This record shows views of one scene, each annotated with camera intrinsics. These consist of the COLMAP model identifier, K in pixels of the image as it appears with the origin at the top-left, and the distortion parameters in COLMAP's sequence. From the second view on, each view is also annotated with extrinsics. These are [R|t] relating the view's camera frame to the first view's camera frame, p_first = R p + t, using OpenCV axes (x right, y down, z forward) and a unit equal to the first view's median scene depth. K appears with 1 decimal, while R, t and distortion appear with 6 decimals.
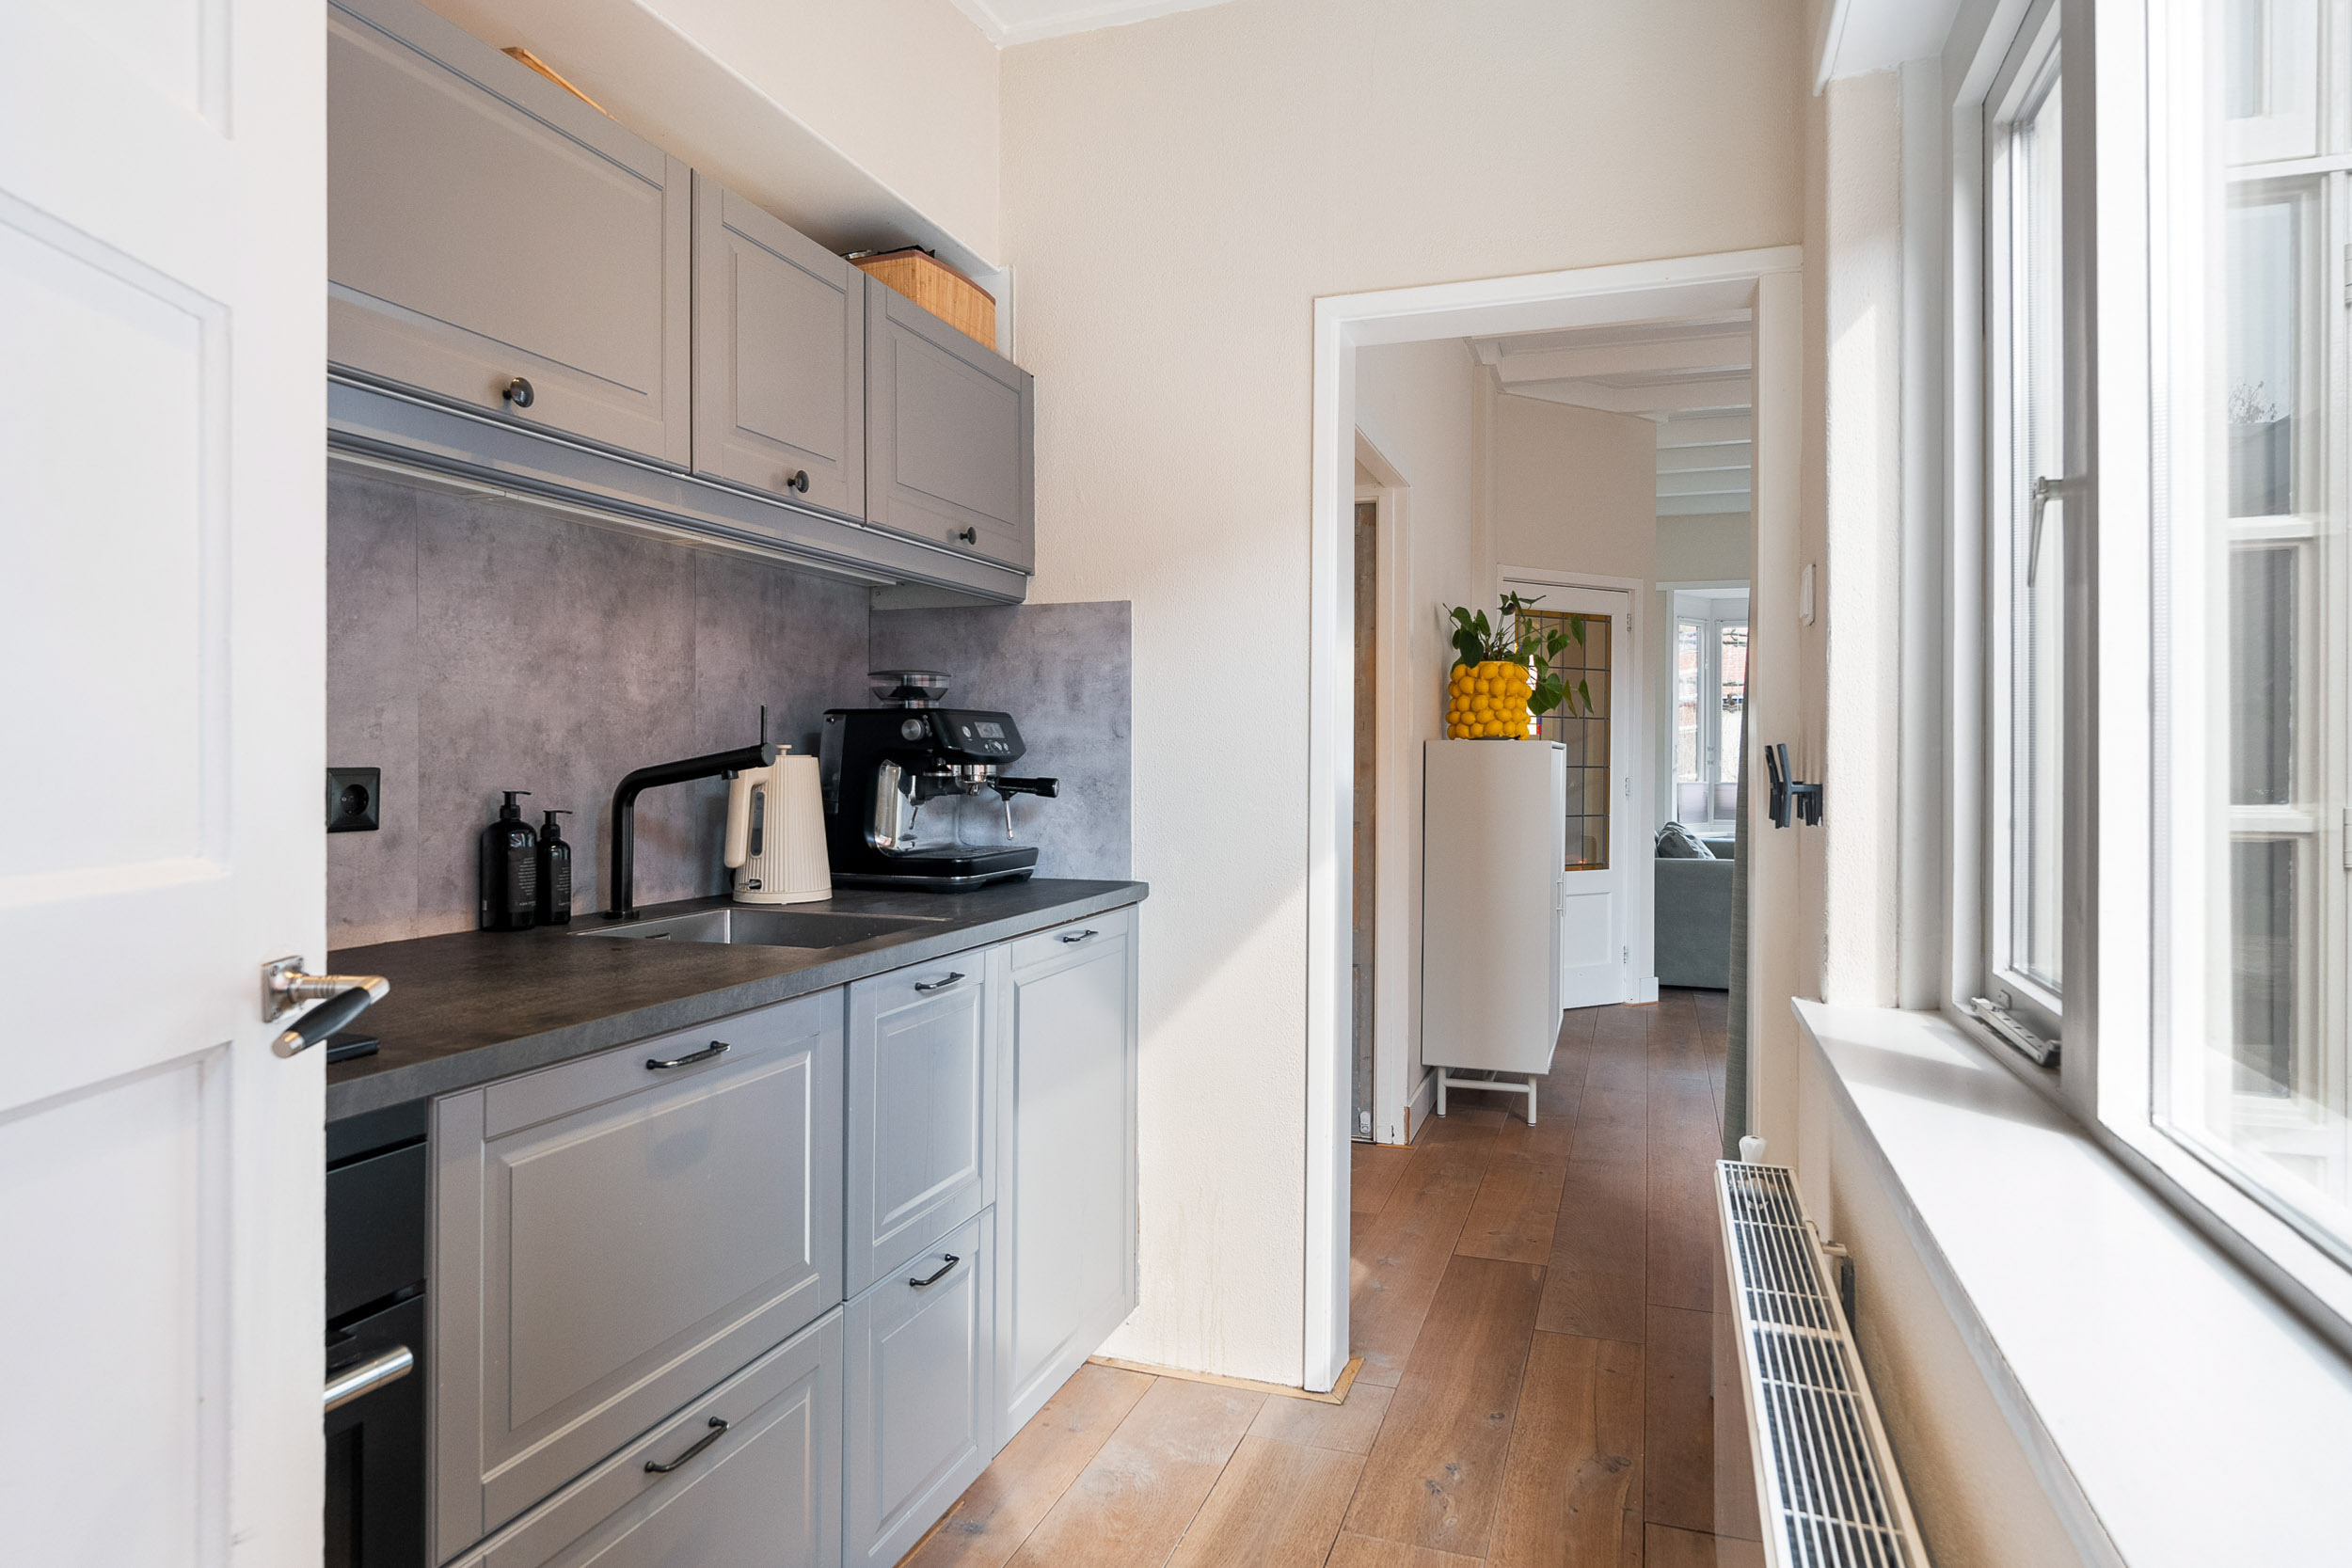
lens RADIAL K [[1343.4, 0, 1176.5], [0, 1343.4, 761.4], [0, 0, 1]] dist [-0.001369, 0.001145]
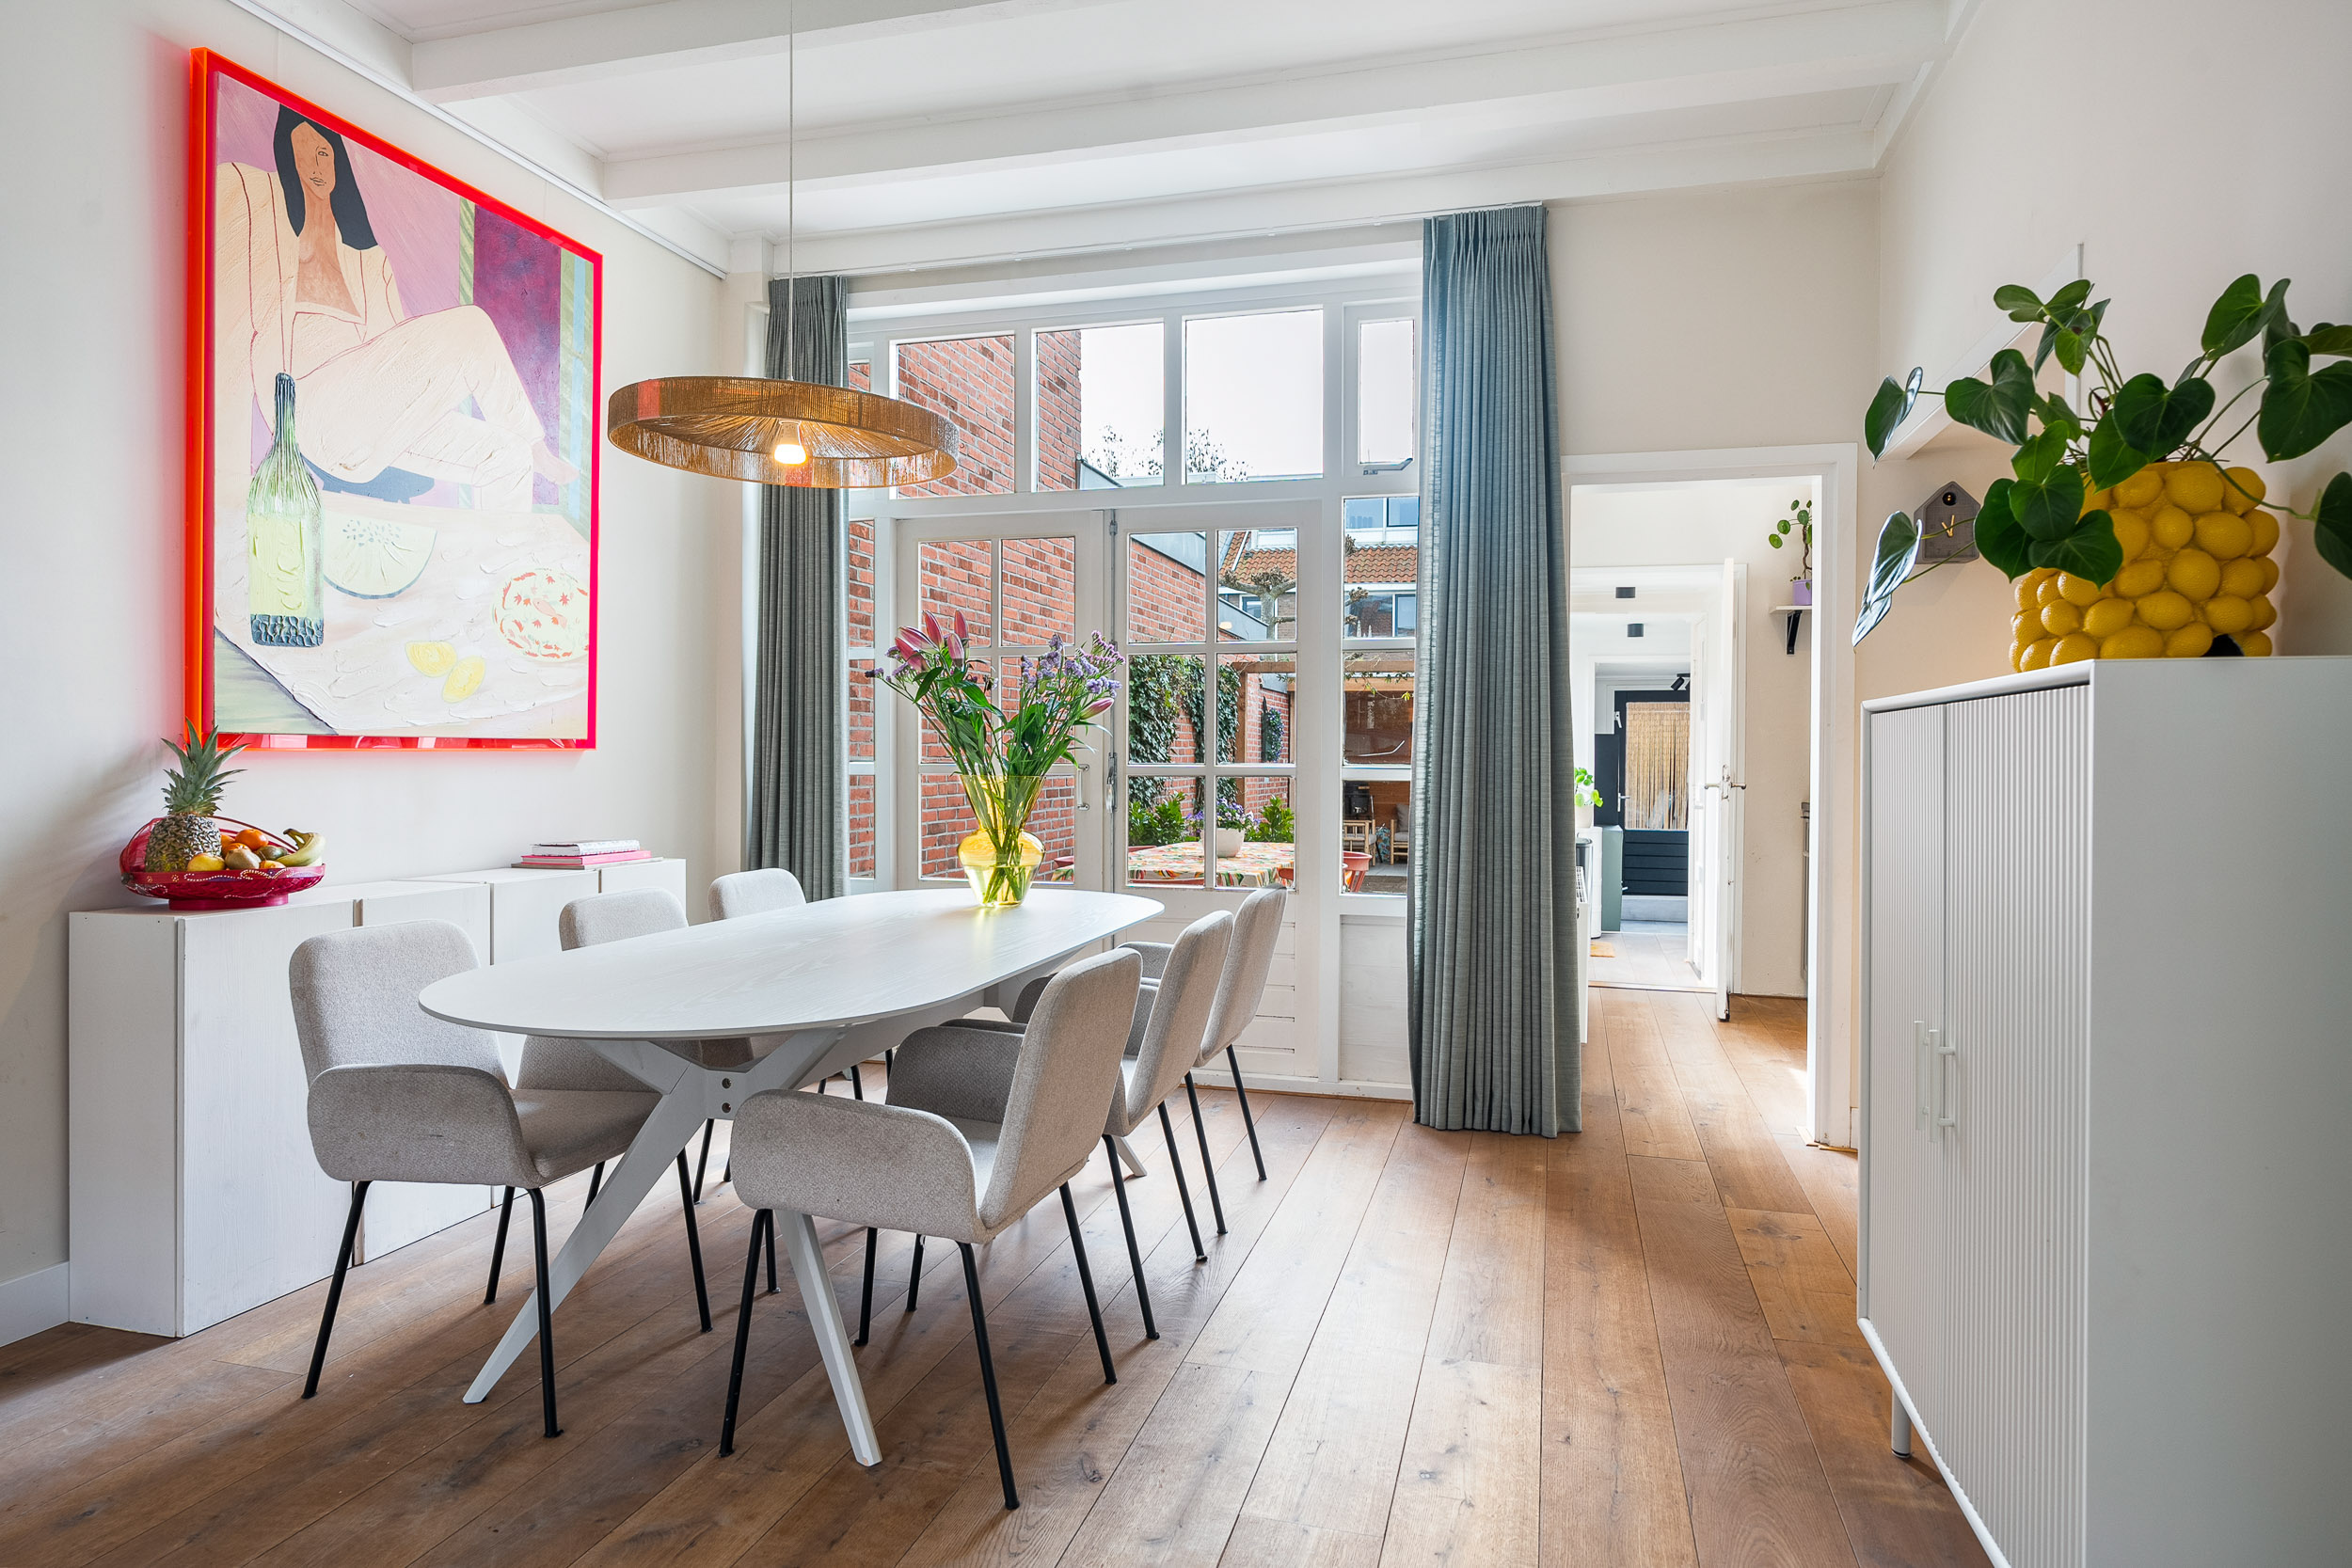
lens RADIAL K [[1343.4, 0, 1176.5], [0, 1343.4, 761.4], [0, 0, 1]] dist [-0.001369, 0.001145]
pose [[-0.997720, -0.005159, -0.067299, 0.755755], [-0.005398, 0.999980, 0.003359, 0.009446], [0.067280, 0.003715, -0.997727, 1.954704]]
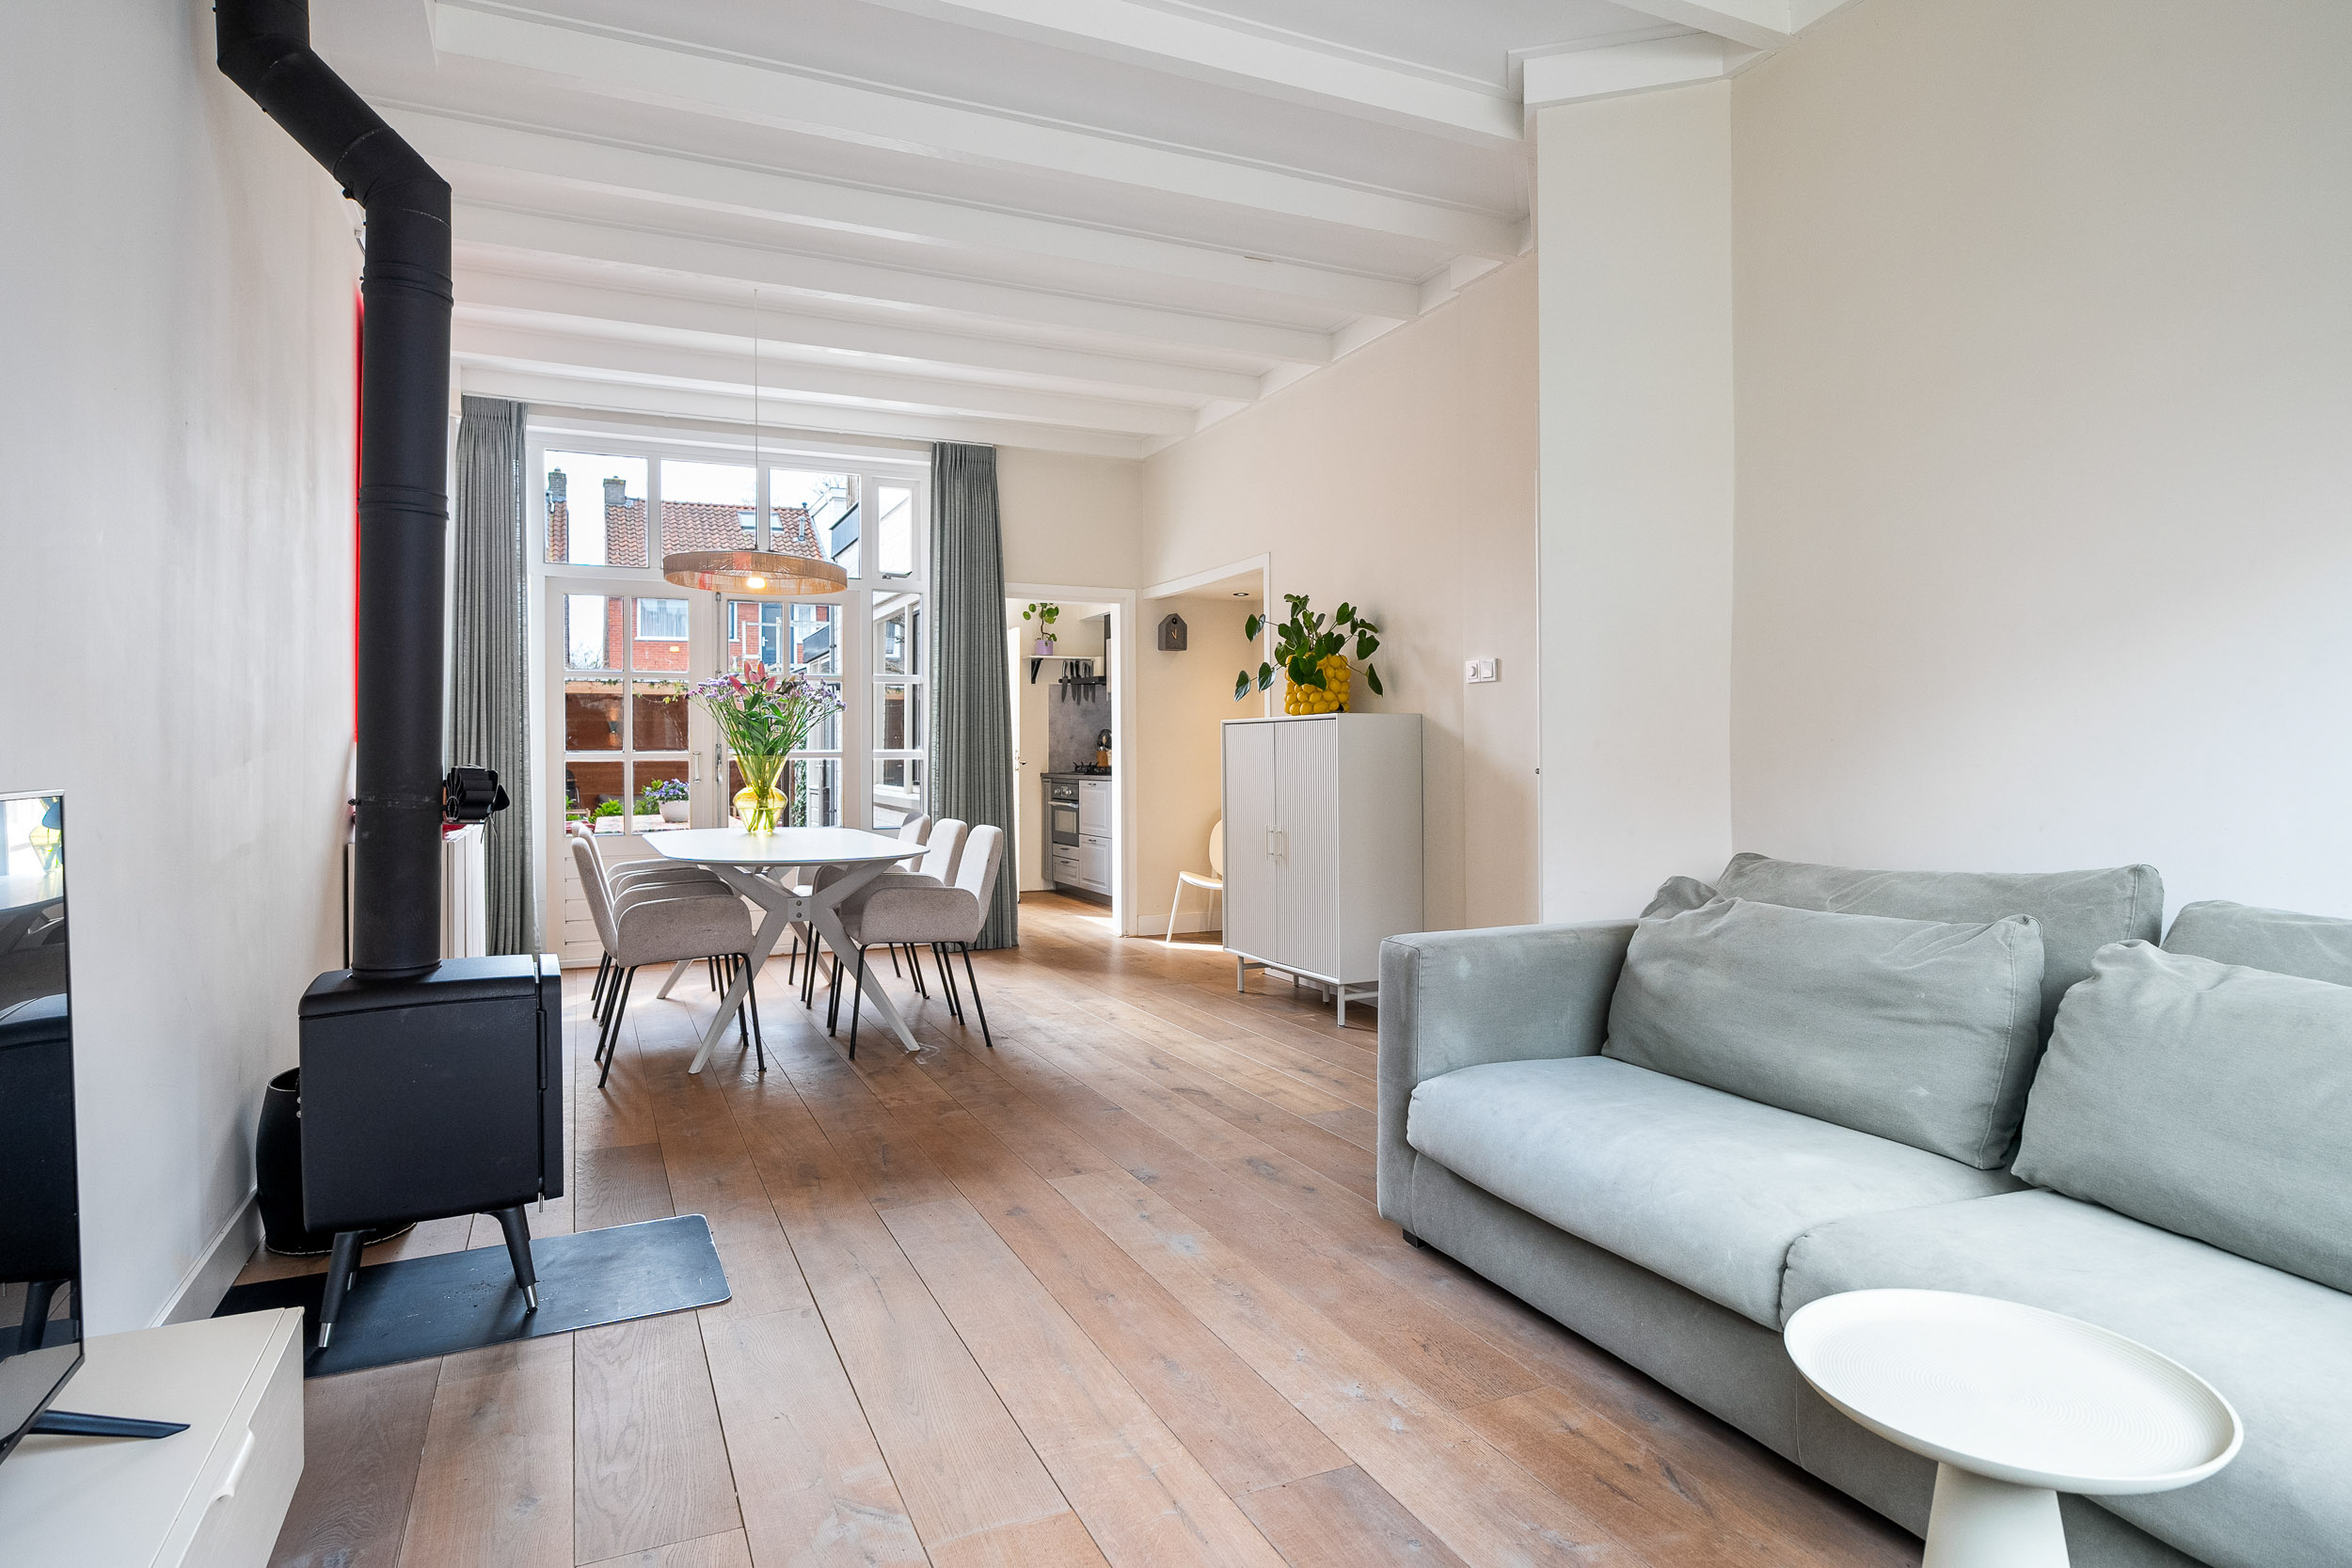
lens RADIAL K [[1308.8, 0, 1175.6], [0, 1308.8, 714.2], [0, 0, 1]] dist [0.000899, 0.000202]
pose [[-0.714814, -0.016989, -0.699108, 1.709876], [0.005999, 0.999519, -0.030423, 0.026454], [0.699289, -0.025941, -0.714368, 2.566696]]
